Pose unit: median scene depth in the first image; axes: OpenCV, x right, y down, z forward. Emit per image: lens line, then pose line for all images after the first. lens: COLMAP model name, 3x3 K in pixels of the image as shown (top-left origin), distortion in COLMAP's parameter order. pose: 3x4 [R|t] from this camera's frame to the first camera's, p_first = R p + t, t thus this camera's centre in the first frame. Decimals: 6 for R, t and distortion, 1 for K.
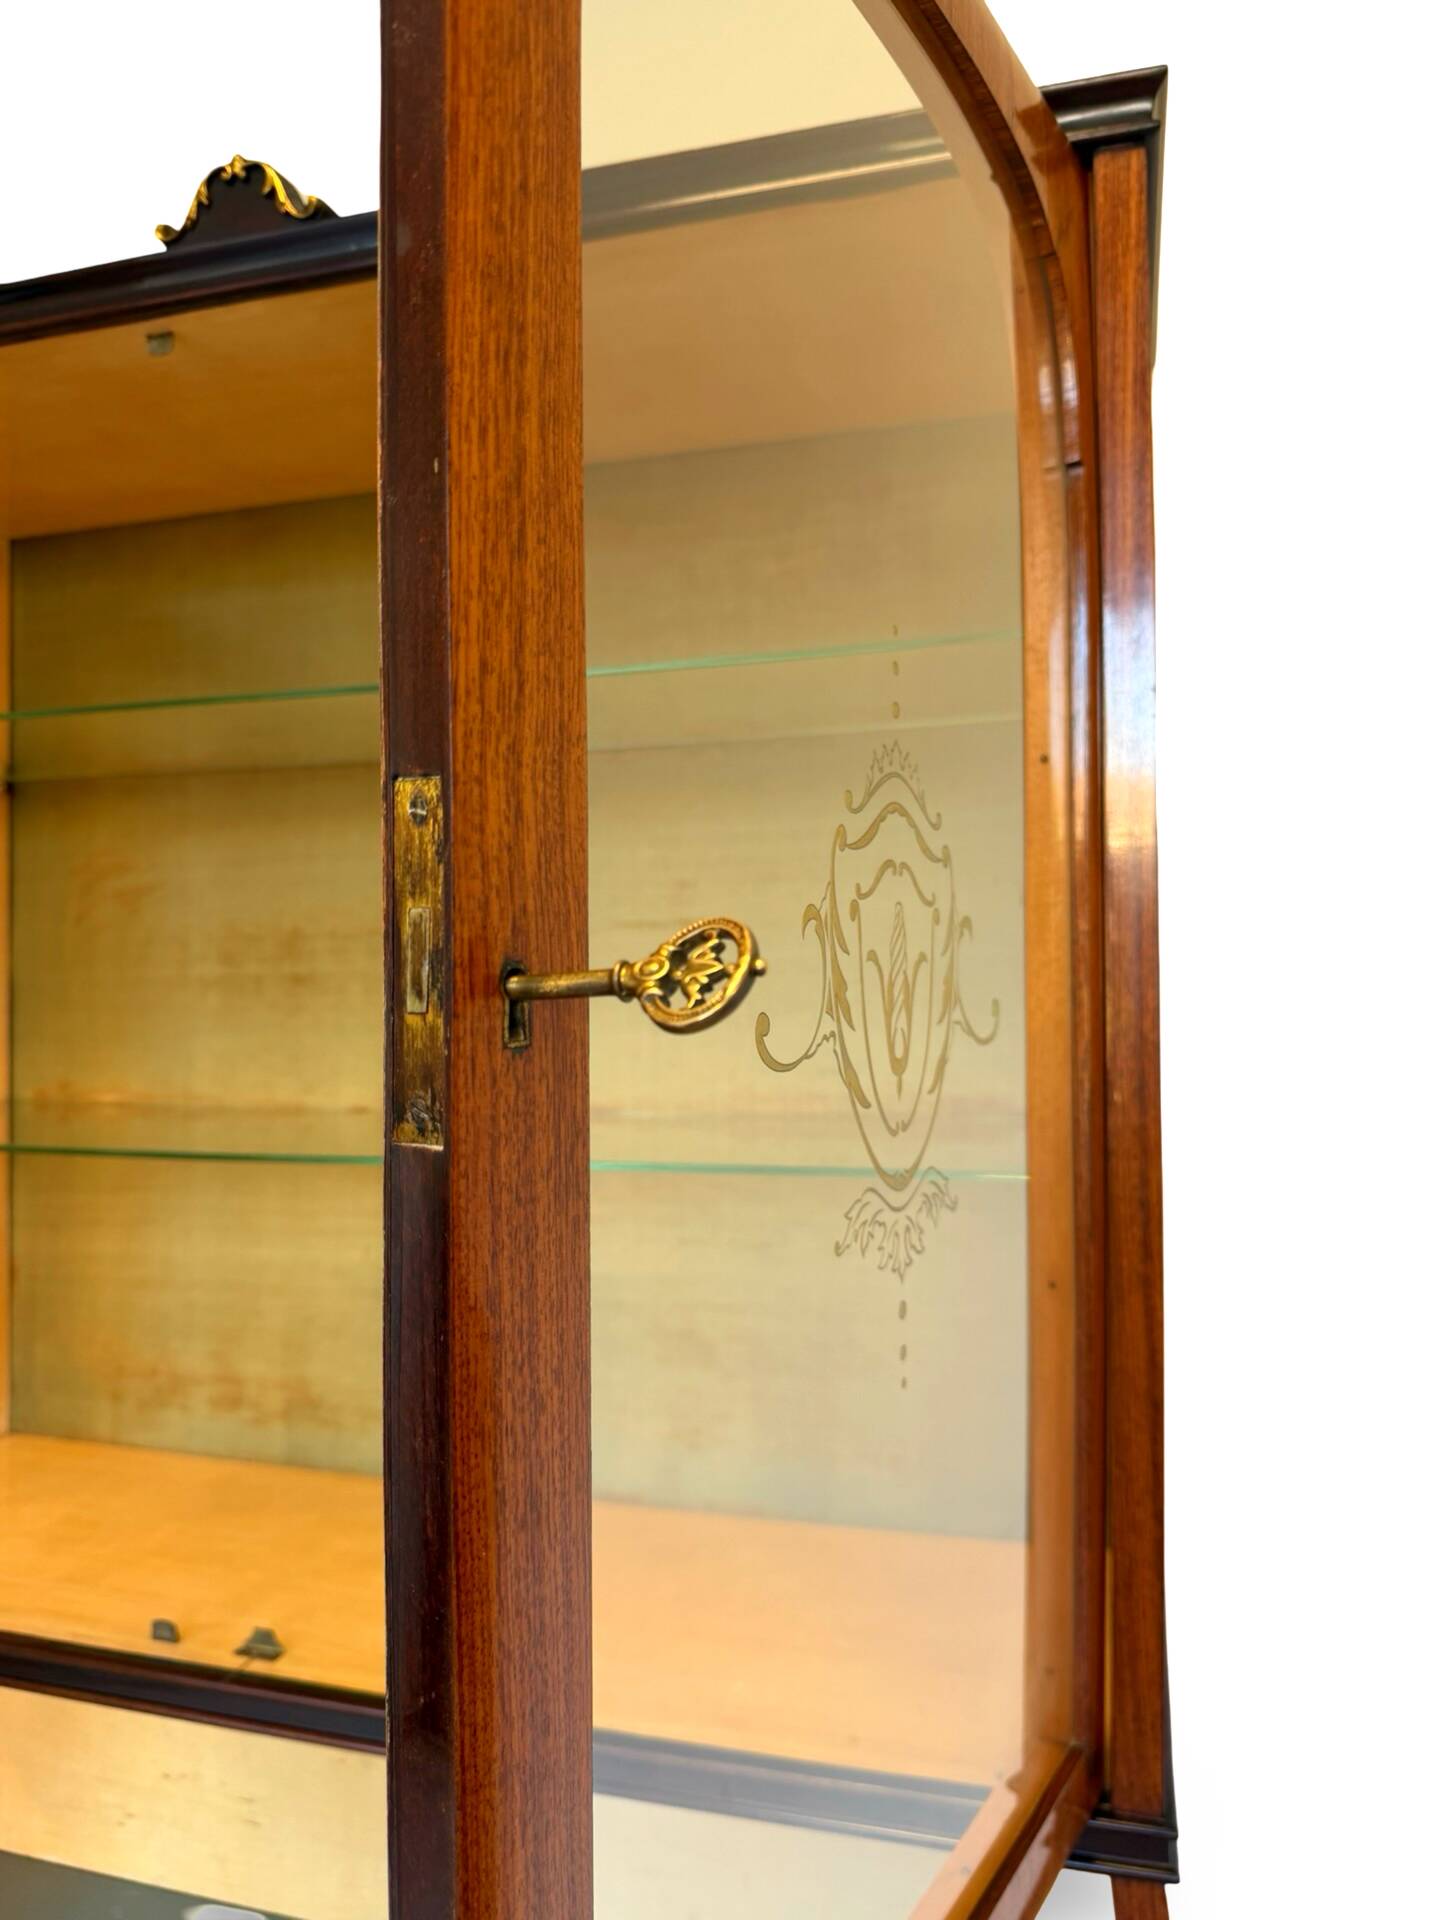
lens RADIAL K [[1438.6, 0, 664.9], [0, 1438.6, 977.0], [0, 0, 1]] dist [0.008077, -0.003640]
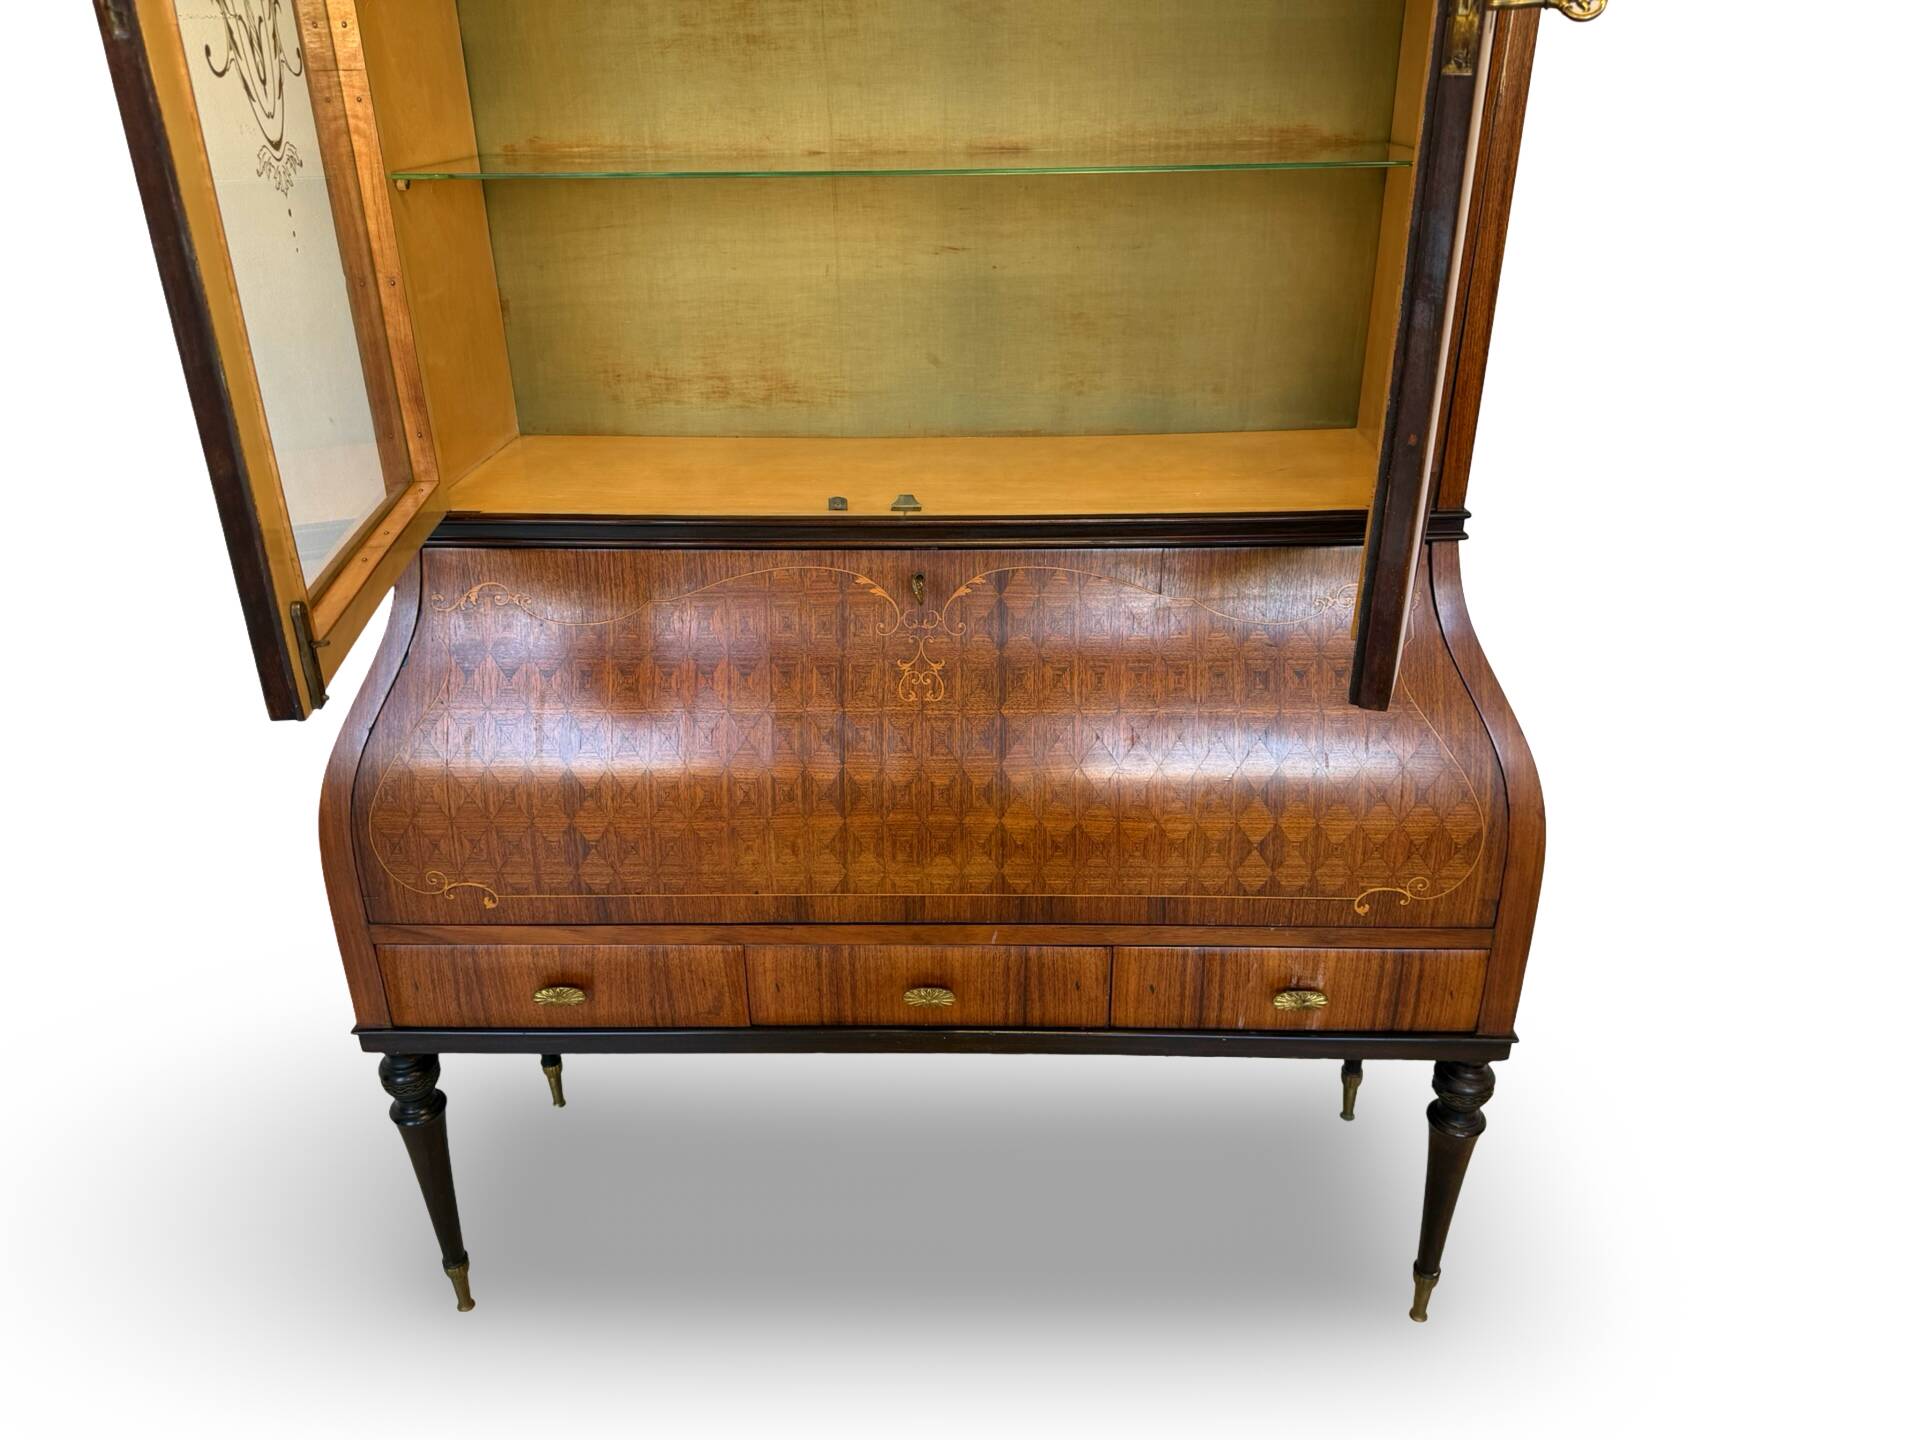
lens RADIAL K [[1319.2, 0, 960.0], [0, 1319.2, 720.0], [0, 0, 1]] dist [0.137738, -0.289023]
pose [[0.959900, -0.121360, 0.252714, -0.791755], [0.001352, 0.903438, 0.428717, 0.065099], [-0.280340, -0.411184, 0.867374, -0.491040]]
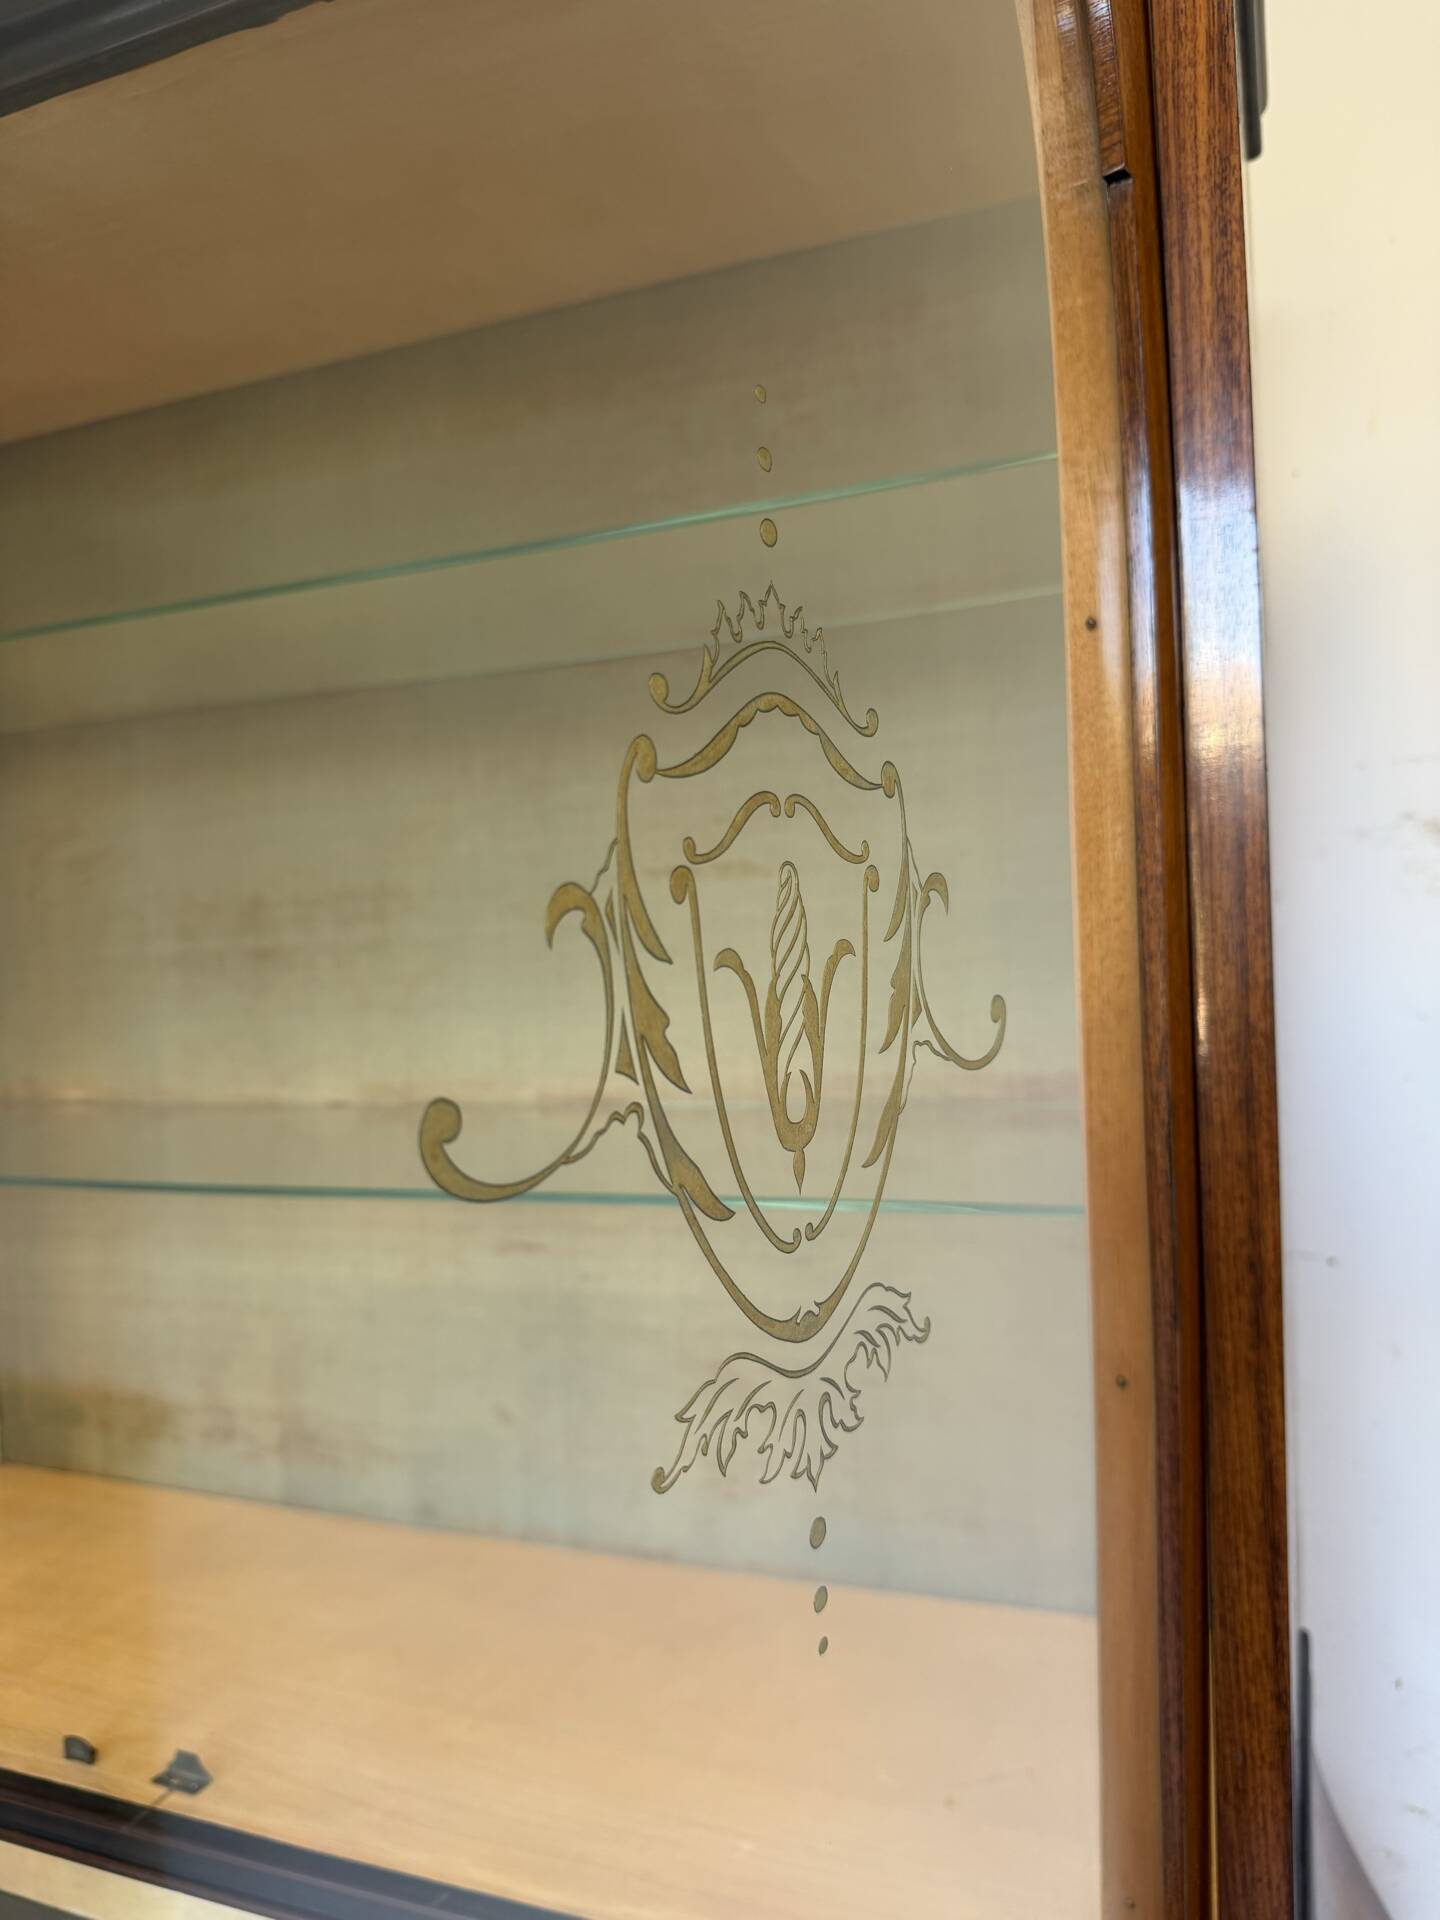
lens RADIAL K [[1444.5, 0, 688.3], [0, 1444.5, 988.5], [0, 0, 1]] dist [-0.017293, 0.003485]
pose [[0.995534, -0.038012, -0.086413, 0.126357], [0.042876, 0.997557, 0.055145, -0.025341], [0.084105, -0.058604, 0.994732, 0.295304]]
